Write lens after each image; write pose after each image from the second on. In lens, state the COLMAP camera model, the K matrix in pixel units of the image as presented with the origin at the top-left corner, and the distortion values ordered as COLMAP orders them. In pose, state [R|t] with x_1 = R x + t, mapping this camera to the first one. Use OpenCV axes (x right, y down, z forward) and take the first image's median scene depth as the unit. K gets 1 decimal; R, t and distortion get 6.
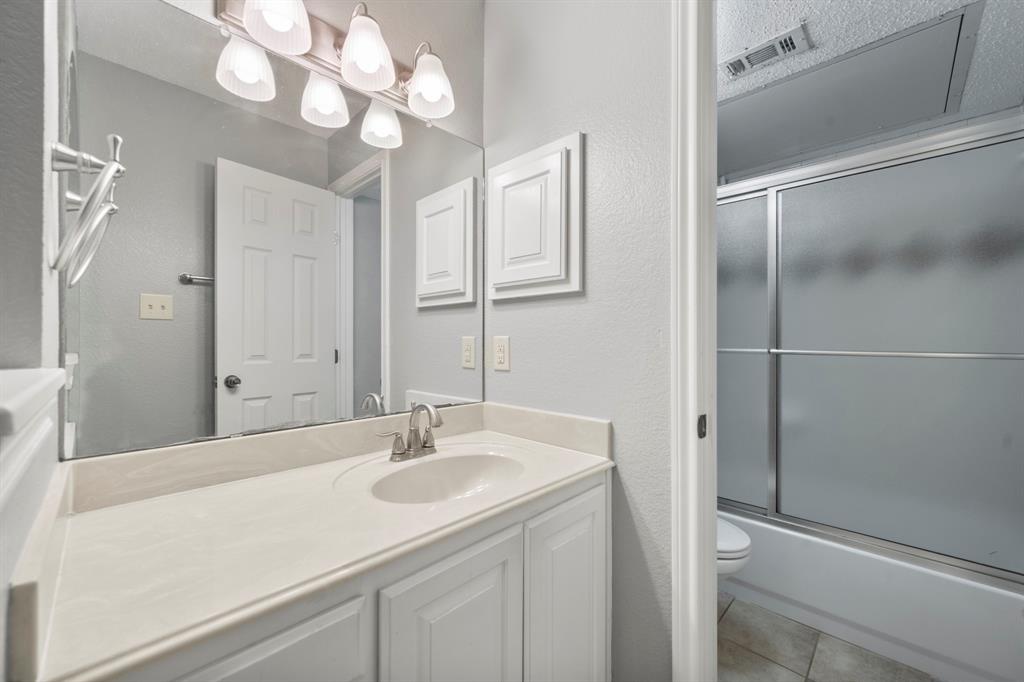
lens RADIAL K [[408.3, 0, 508.9], [0, 408.3, 340.3], [0, 0, 1]] dist [0.000128, 0.000817]
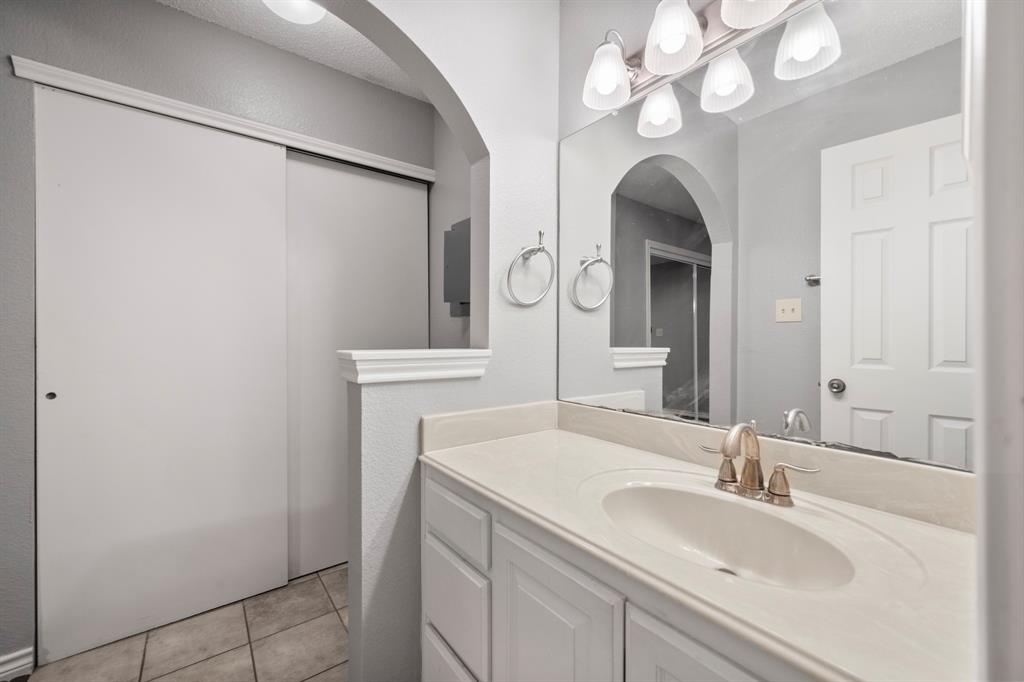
lens RADIAL K [[408.3, 0, 509.3], [0, 408.3, 340.6], [0, 0, 1]] dist [0.000128, 0.000817]
pose [[-0.134137, -0.003077, -0.990958, 0.407712], [-0.006270, 0.999978, -0.002256, 0.008106], [0.990943, 0.005910, -0.134154, 0.494313]]
